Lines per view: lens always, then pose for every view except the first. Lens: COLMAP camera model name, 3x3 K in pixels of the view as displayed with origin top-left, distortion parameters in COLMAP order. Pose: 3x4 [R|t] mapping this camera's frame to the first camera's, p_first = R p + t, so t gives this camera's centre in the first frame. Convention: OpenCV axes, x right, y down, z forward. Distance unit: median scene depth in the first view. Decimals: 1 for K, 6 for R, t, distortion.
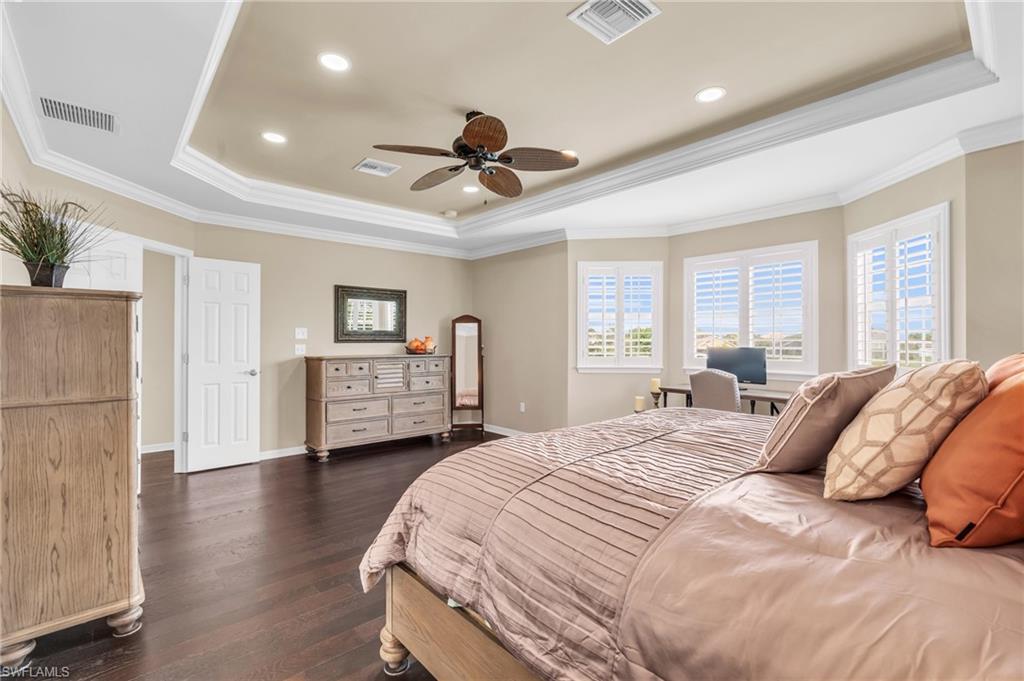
lens RADIAL K [[462.9, 0, 510.9], [0, 462.9, 337.0], [0, 0, 1]] dist [-0.001156, -0.000150]
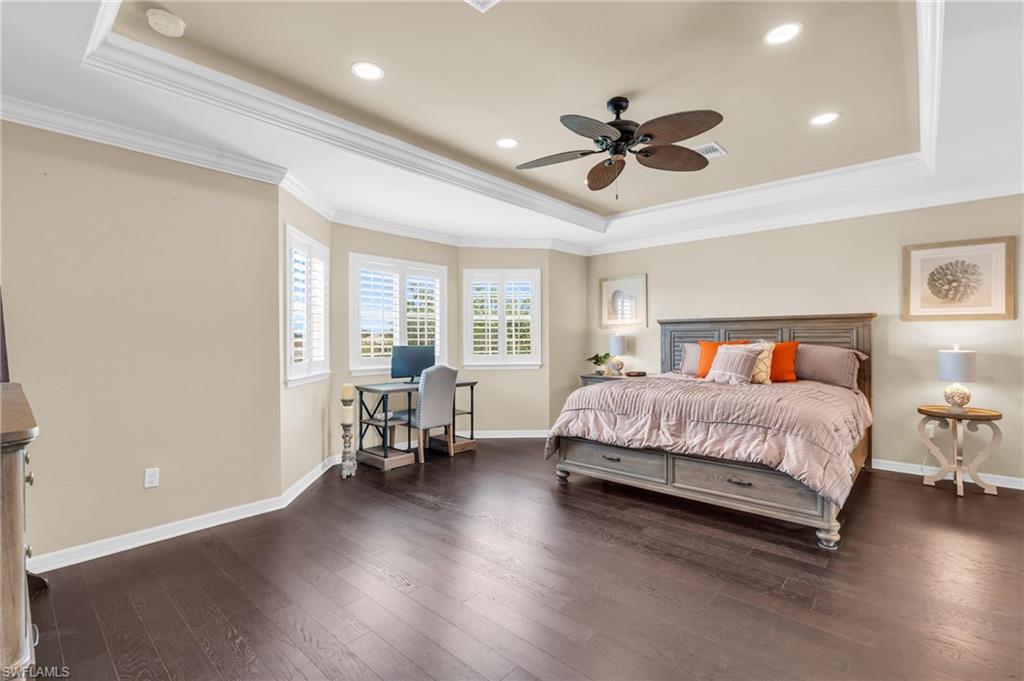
lens RADIAL K [[462.9, 0, 510.9], [0, 462.9, 337.0], [0, 0, 1]] dist [-0.001156, -0.000150]
pose [[-0.110614, 0.005500, 0.993848, -0.809175], [-0.005735, 0.999965, -0.006172, 0.006908], [-0.993847, -0.006382, -0.110578, 1.084919]]
